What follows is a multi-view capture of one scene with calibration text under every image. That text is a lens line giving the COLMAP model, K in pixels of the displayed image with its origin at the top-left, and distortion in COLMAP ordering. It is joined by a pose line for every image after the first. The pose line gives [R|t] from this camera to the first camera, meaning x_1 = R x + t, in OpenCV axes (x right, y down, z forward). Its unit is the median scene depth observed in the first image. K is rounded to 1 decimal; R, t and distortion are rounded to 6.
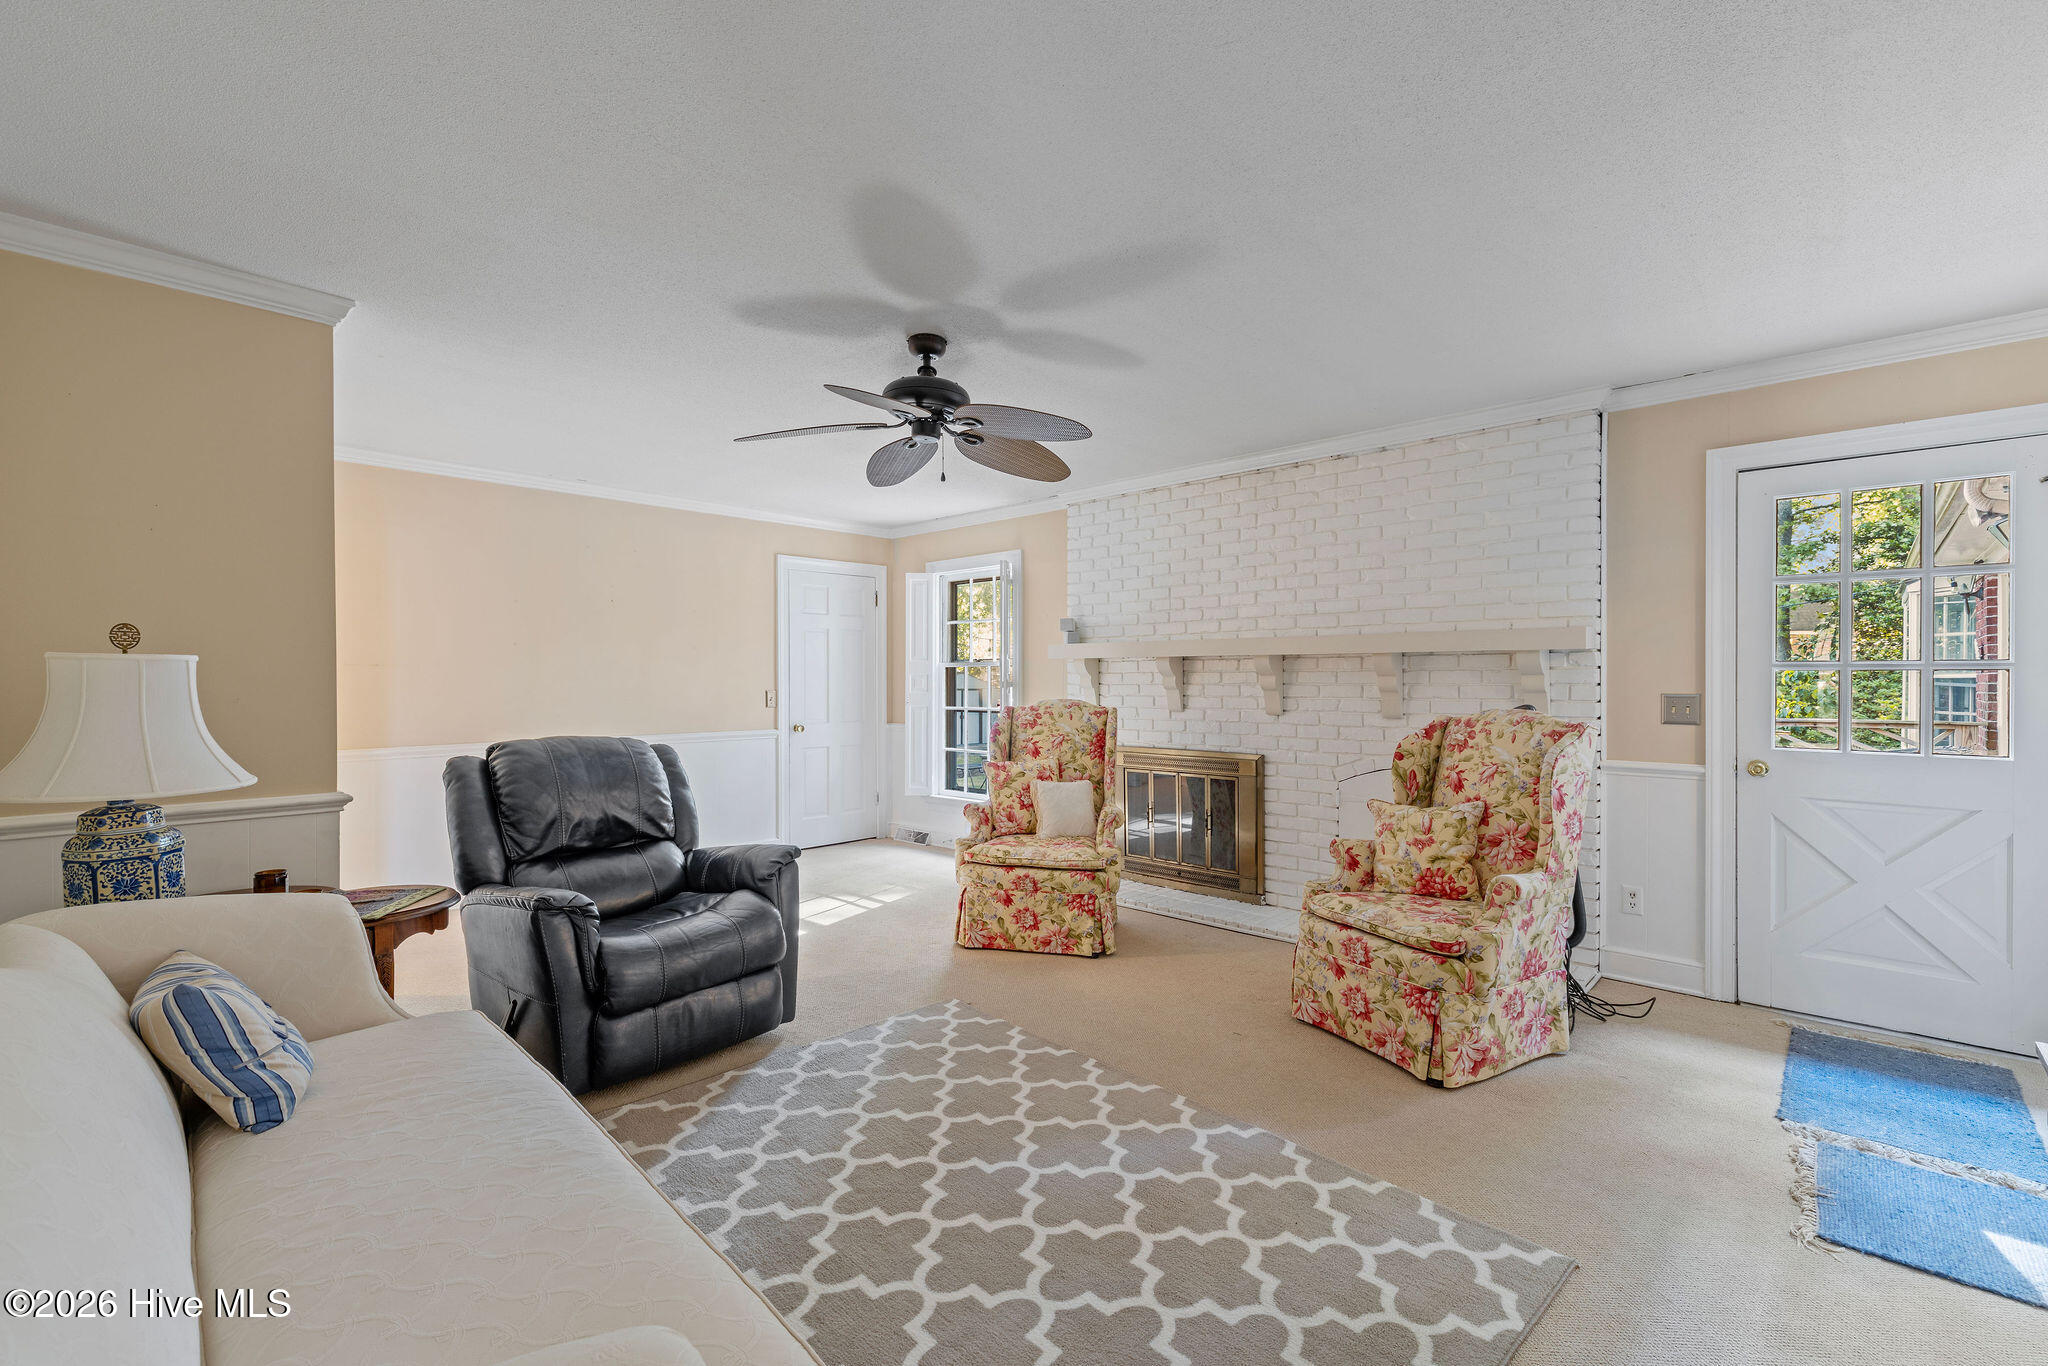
lens RADIAL K [[878.1, 0, 1026.5], [0, 878.1, 672.0], [0, 0, 1]] dist [-0.001444, 0.000140]
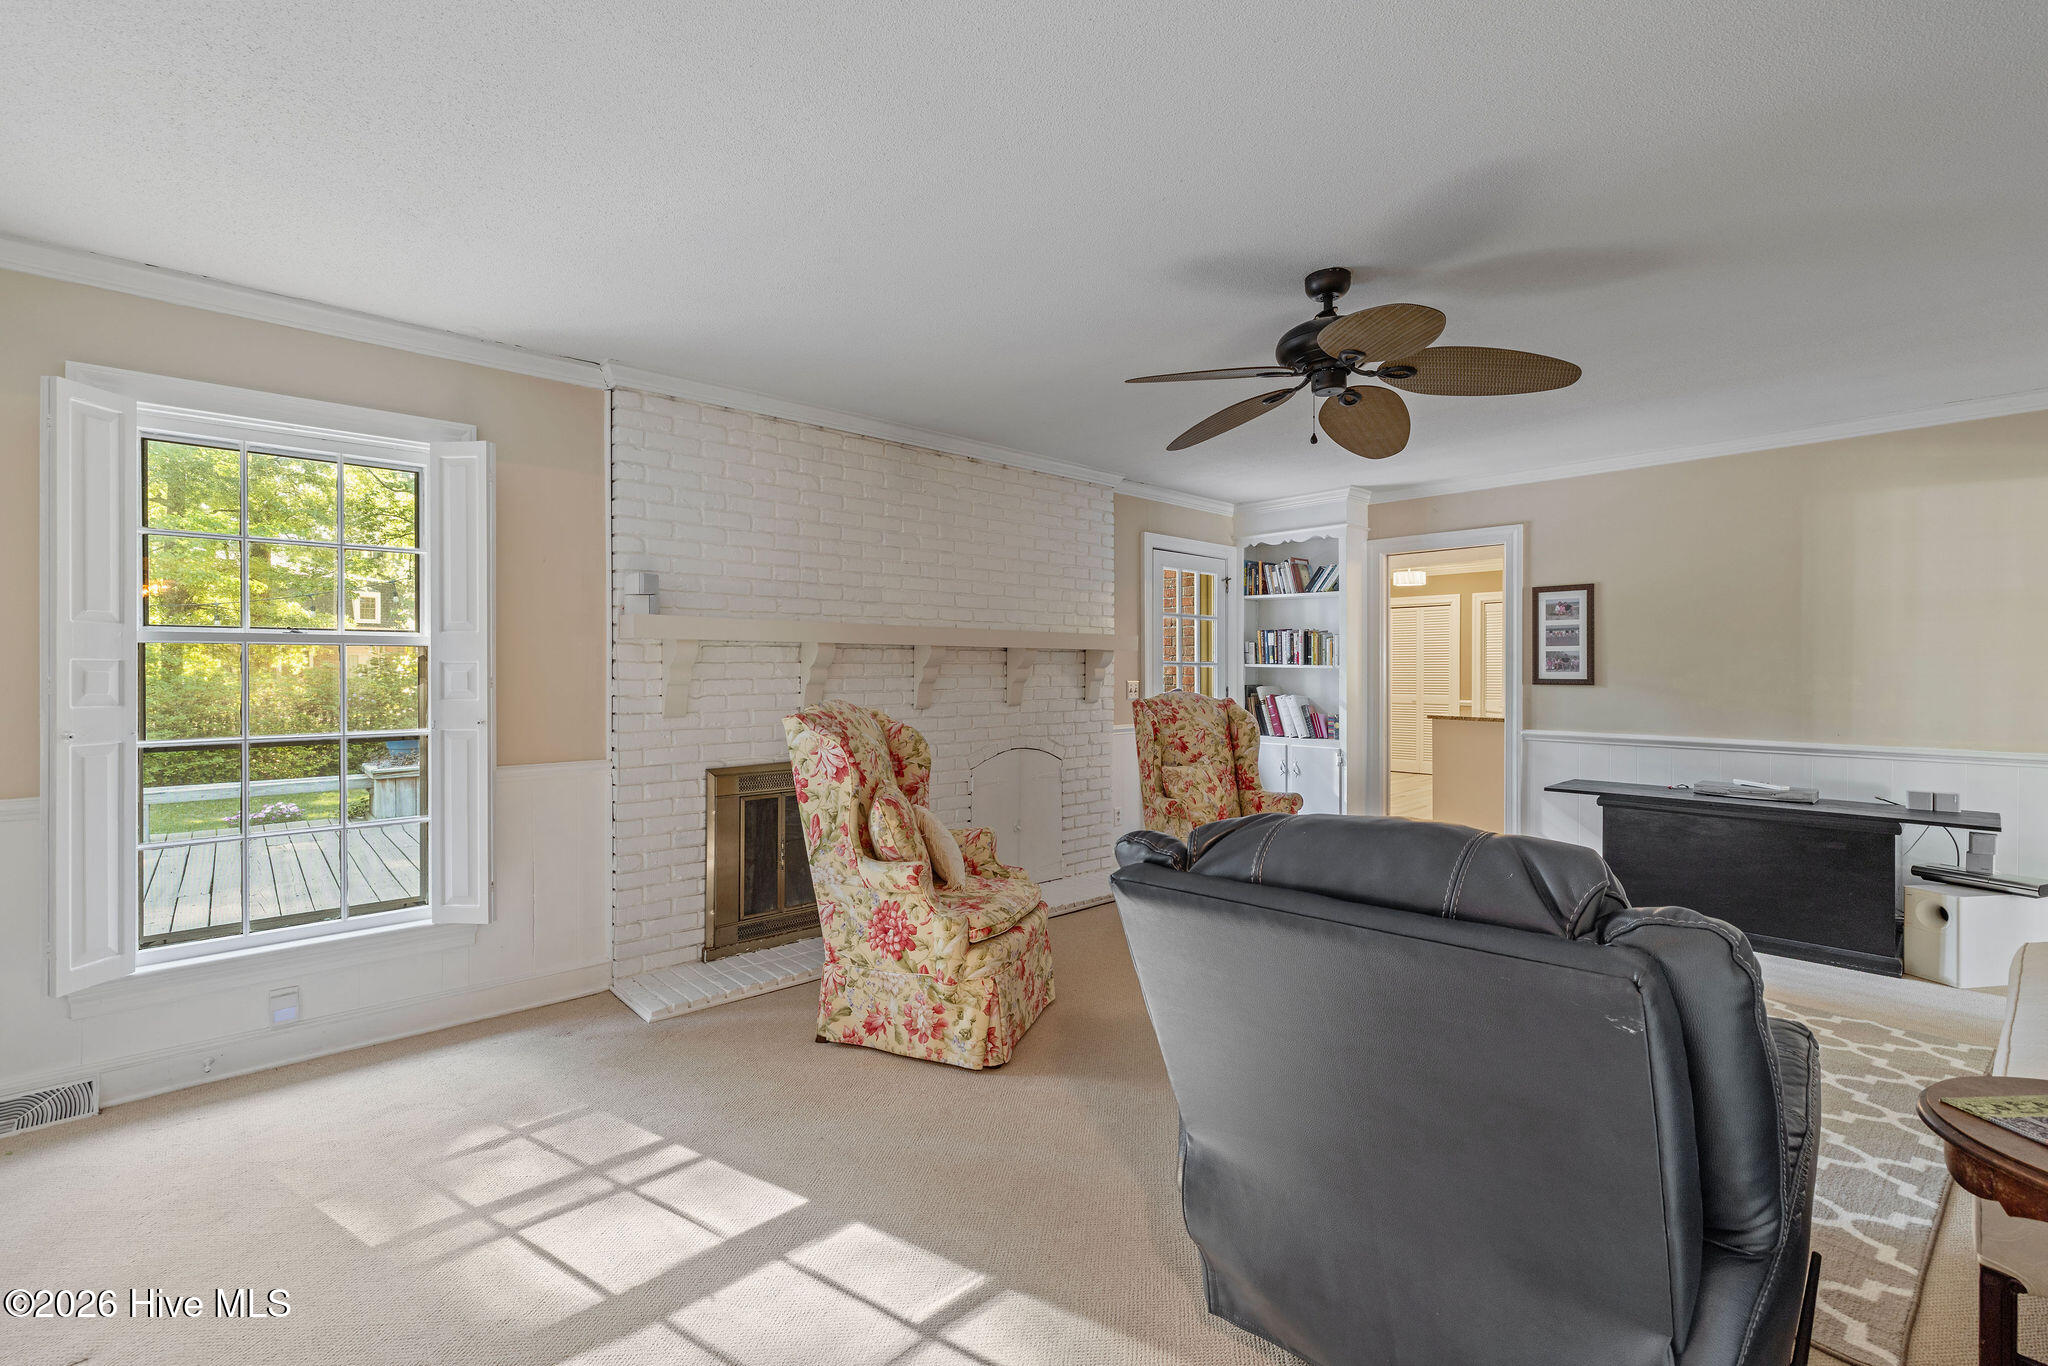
lens RADIAL K [[878.1, 0, 1026.5], [0, 878.1, 672.0], [0, 0, 1]] dist [-0.001444, 0.000140]
pose [[0.084490, 0.002074, 0.996422, -0.688196], [-0.006272, 0.999979, -0.001550, 0.010419], [-0.996405, -0.006118, 0.084501, 0.851289]]
